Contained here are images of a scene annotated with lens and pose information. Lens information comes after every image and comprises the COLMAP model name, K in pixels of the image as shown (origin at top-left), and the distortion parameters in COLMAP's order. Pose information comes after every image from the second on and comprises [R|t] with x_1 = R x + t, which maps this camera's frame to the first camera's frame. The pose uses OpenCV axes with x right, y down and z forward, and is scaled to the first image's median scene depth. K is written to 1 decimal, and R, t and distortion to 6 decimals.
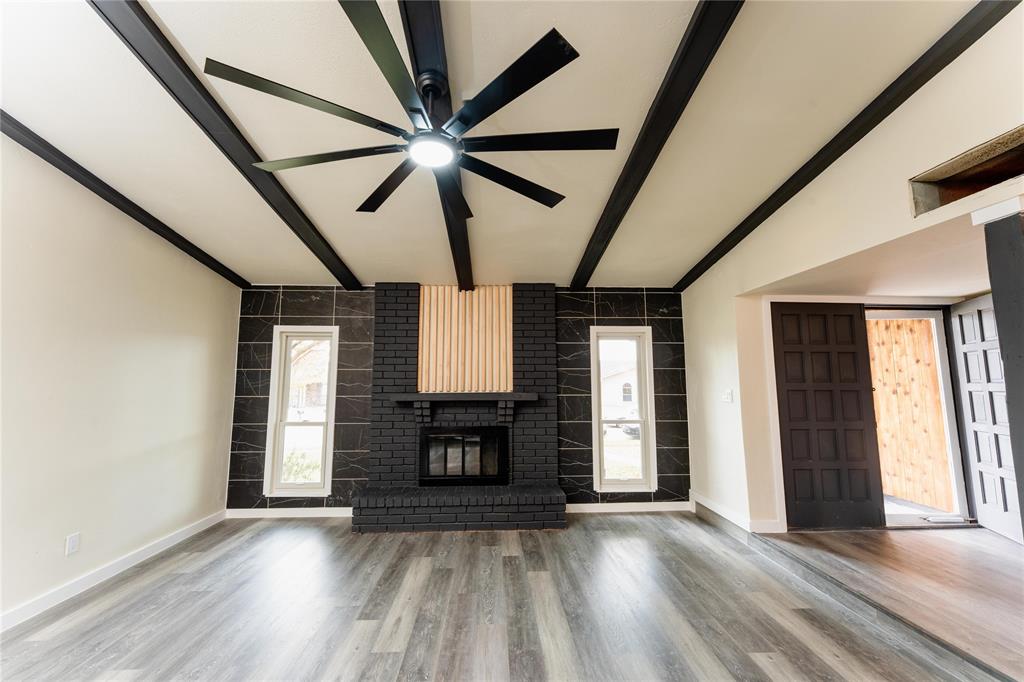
lens RADIAL K [[407.4, 0, 509.6], [0, 407.4, 339.8], [0, 0, 1]] dist [-0.001555, 0.000202]
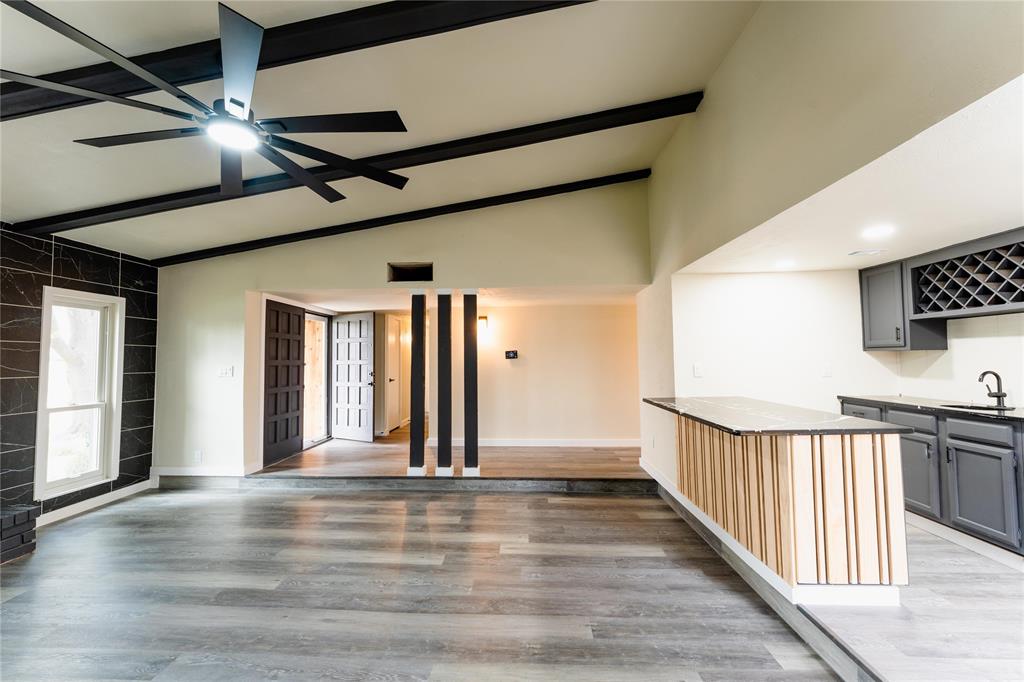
lens RADIAL K [[407.4, 0, 509.6], [0, 407.4, 339.8], [0, 0, 1]] dist [-0.001555, 0.000202]
pose [[0.081862, 0.048446, 0.995466, -0.500787], [-0.101732, 0.994007, -0.040009, 0.008763], [-0.991438, -0.097996, 0.086300, 0.077565]]
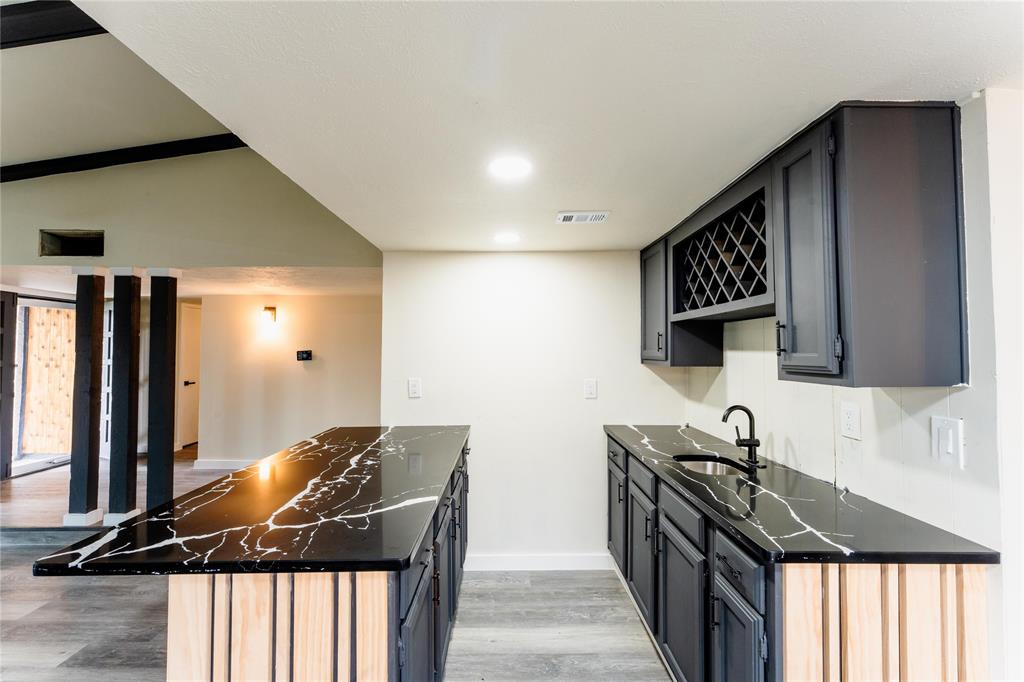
lens RADIAL K [[407.4, 0, 509.6], [0, 407.4, 339.8], [0, 0, 1]] dist [-0.001555, 0.000202]
pose [[0.026593, 0.028537, 0.999239, -0.220728], [-0.112903, 0.993282, -0.025362, -0.072808], [-0.993250, -0.112143, 0.029636, -0.390333]]
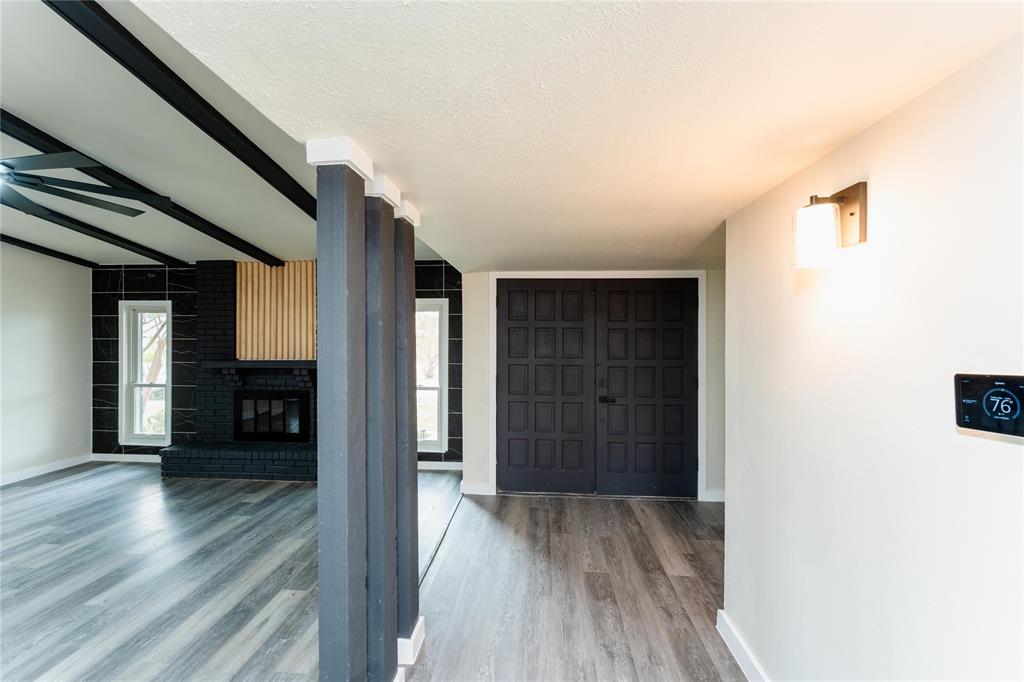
lens RADIAL K [[407.4, 0, 509.6], [0, 407.4, 339.8], [0, 0, 1]] dist [-0.001555, 0.000202]
pose [[0.993105, 0.004565, -0.117140, 0.663129], [0.008847, 0.993474, 0.113719, -0.047059], [0.116895, -0.113971, 0.986583, -0.014582]]
